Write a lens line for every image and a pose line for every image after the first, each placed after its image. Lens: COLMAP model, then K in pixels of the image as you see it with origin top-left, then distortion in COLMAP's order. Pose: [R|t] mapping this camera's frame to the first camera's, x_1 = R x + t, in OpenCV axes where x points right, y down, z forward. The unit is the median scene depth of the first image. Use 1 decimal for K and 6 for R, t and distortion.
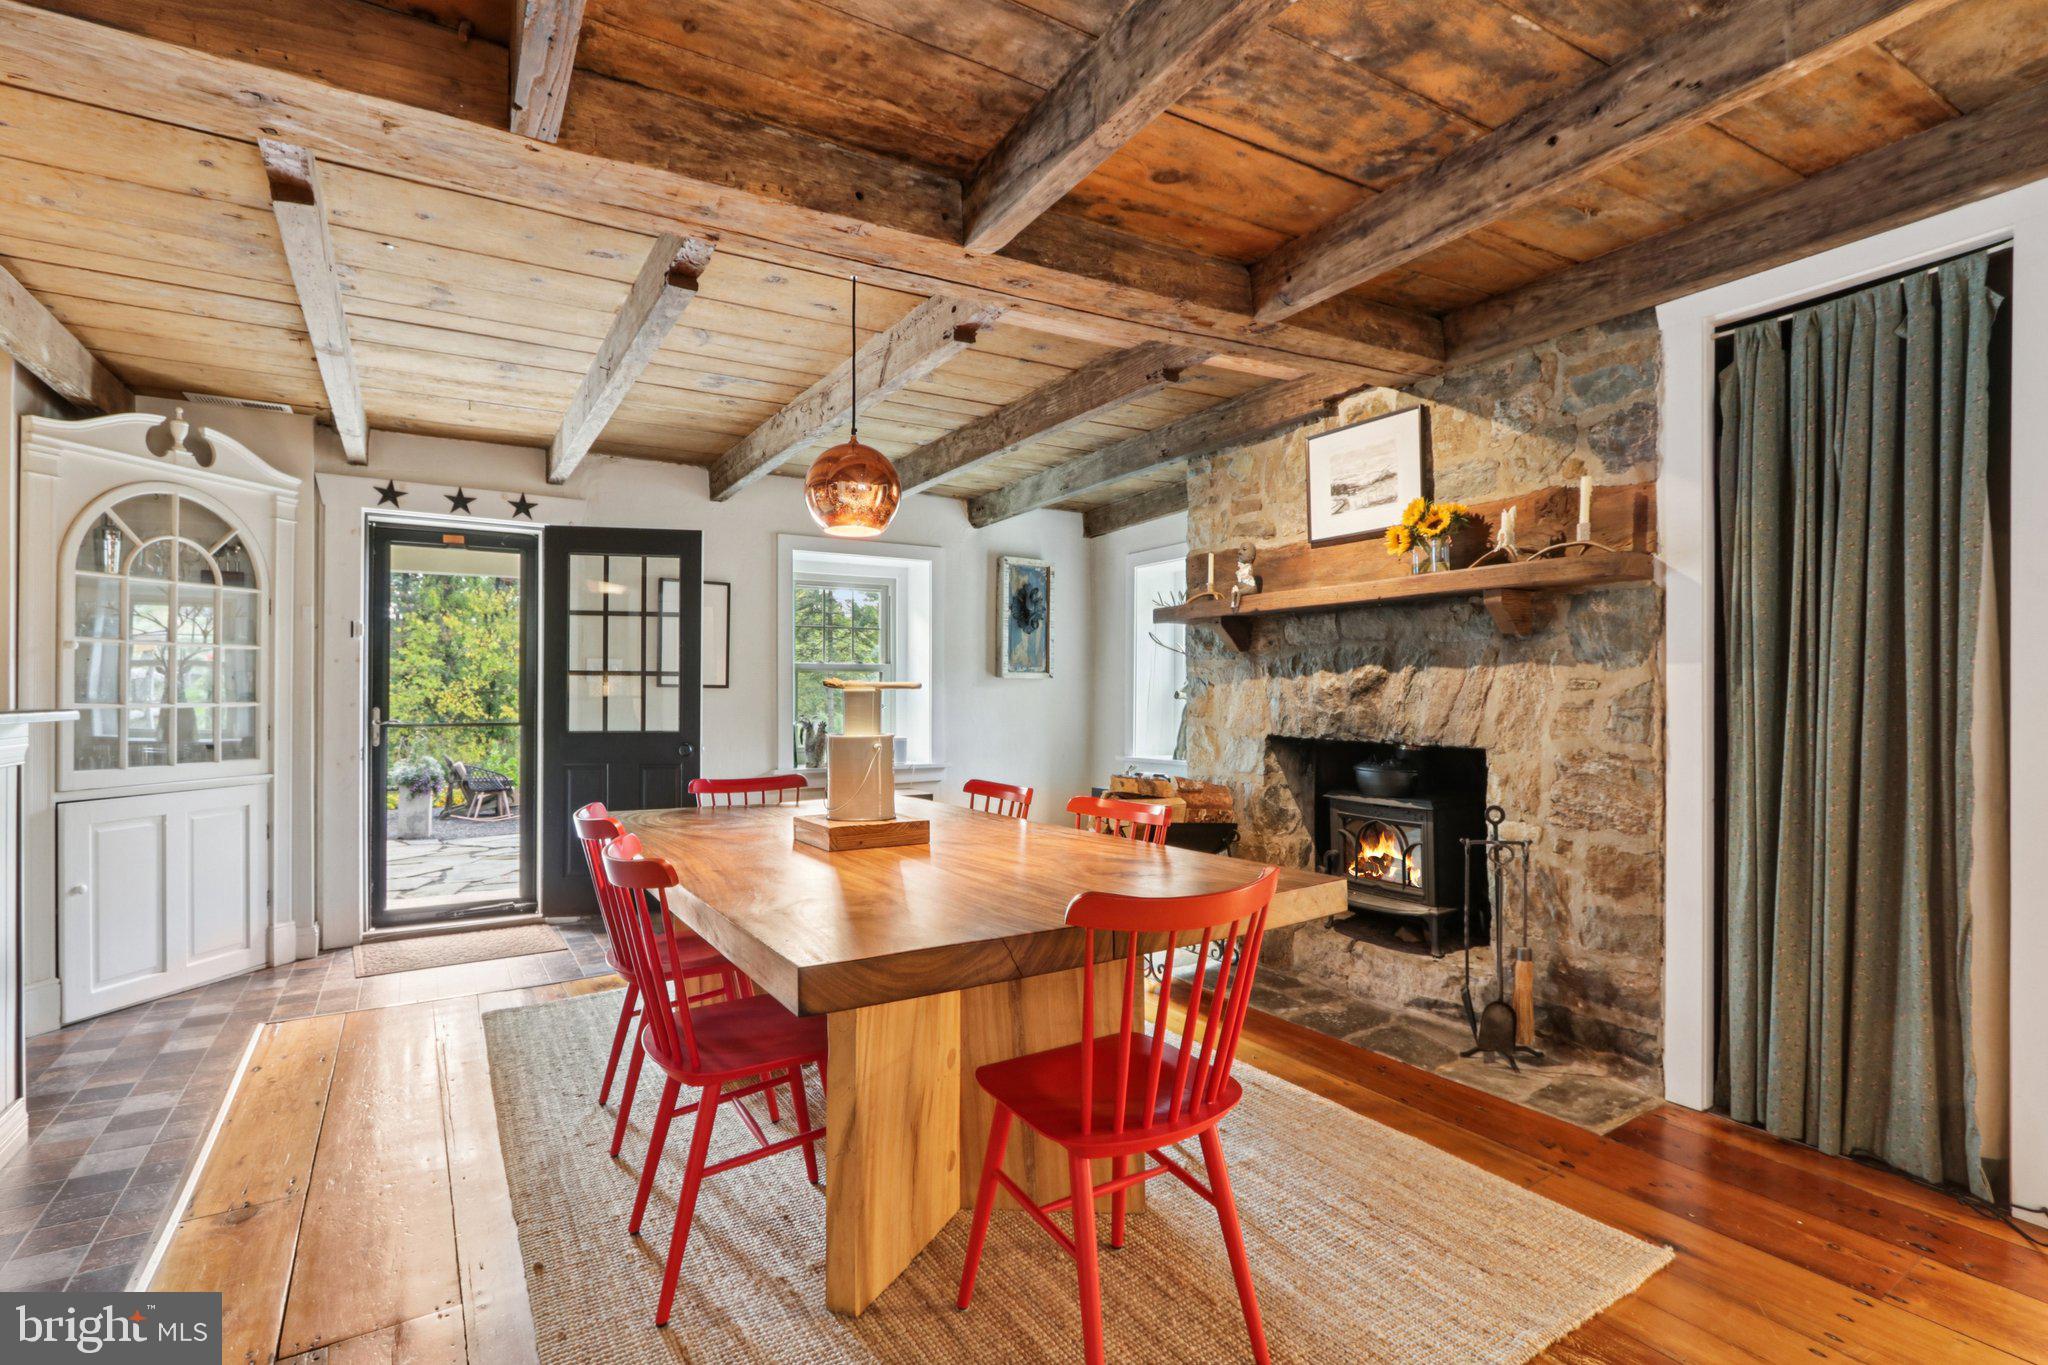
lens RADIAL K [[938.6, 0, 1023.9], [0, 938.6, 692.2], [0, 0, 1]] dist [-0.021388, 0.001512]
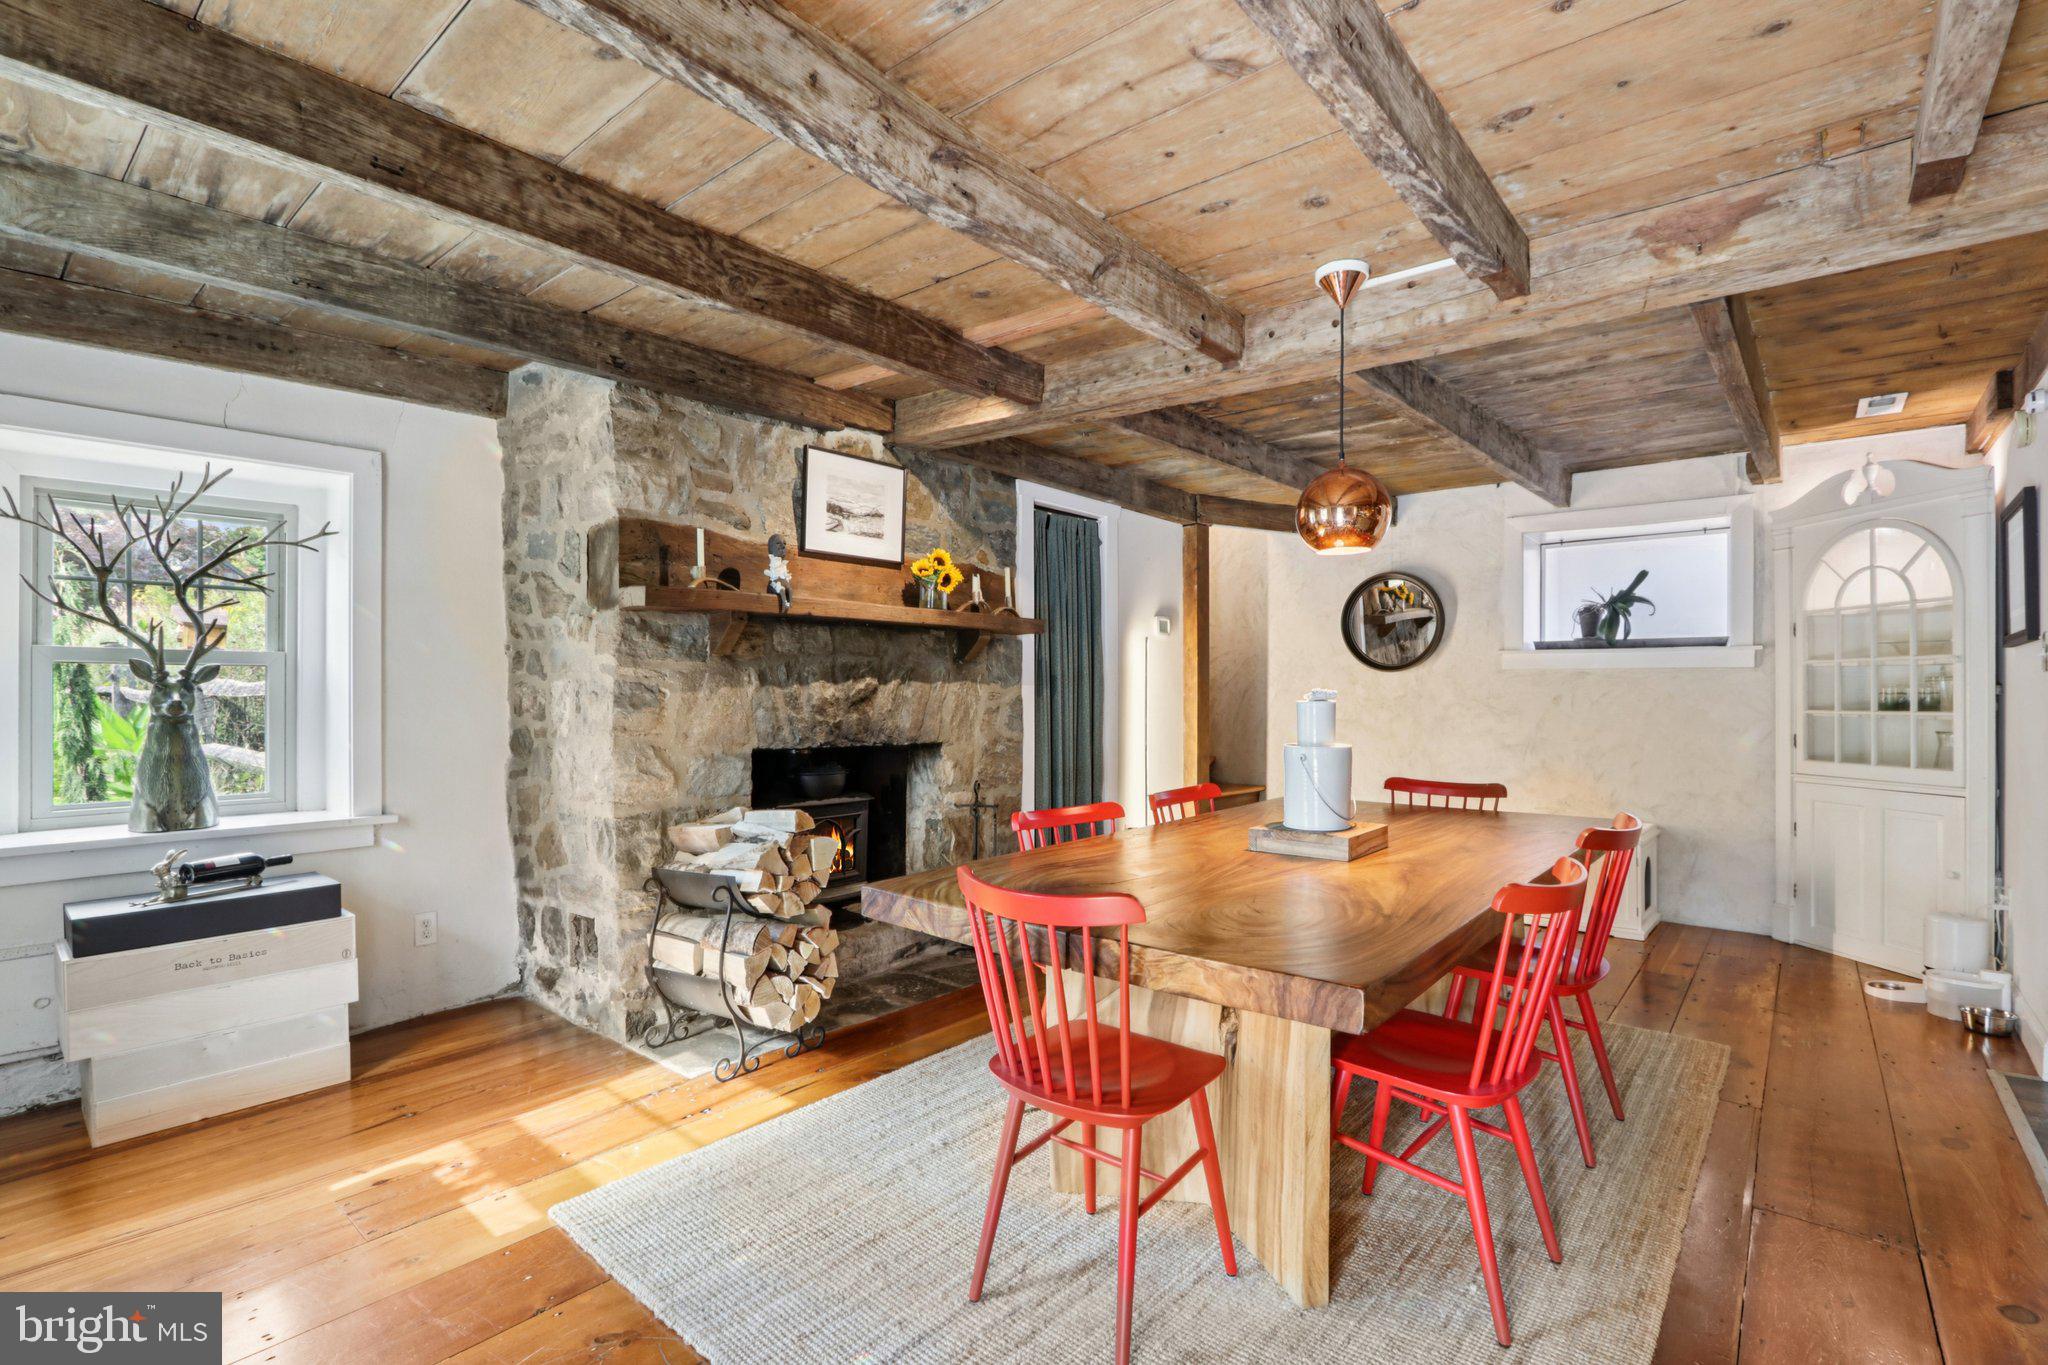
lens RADIAL K [[938.6, 0, 1023.8], [0, 938.6, 689.3], [0, 0, 1]] dist [-0.021388, 0.001512]
pose [[-0.294408, 0.005913, 0.955661, -0.759740], [-0.003118, 0.999970, -0.007148, -0.007251], [-0.955675, -0.005085, -0.294381, 1.147563]]
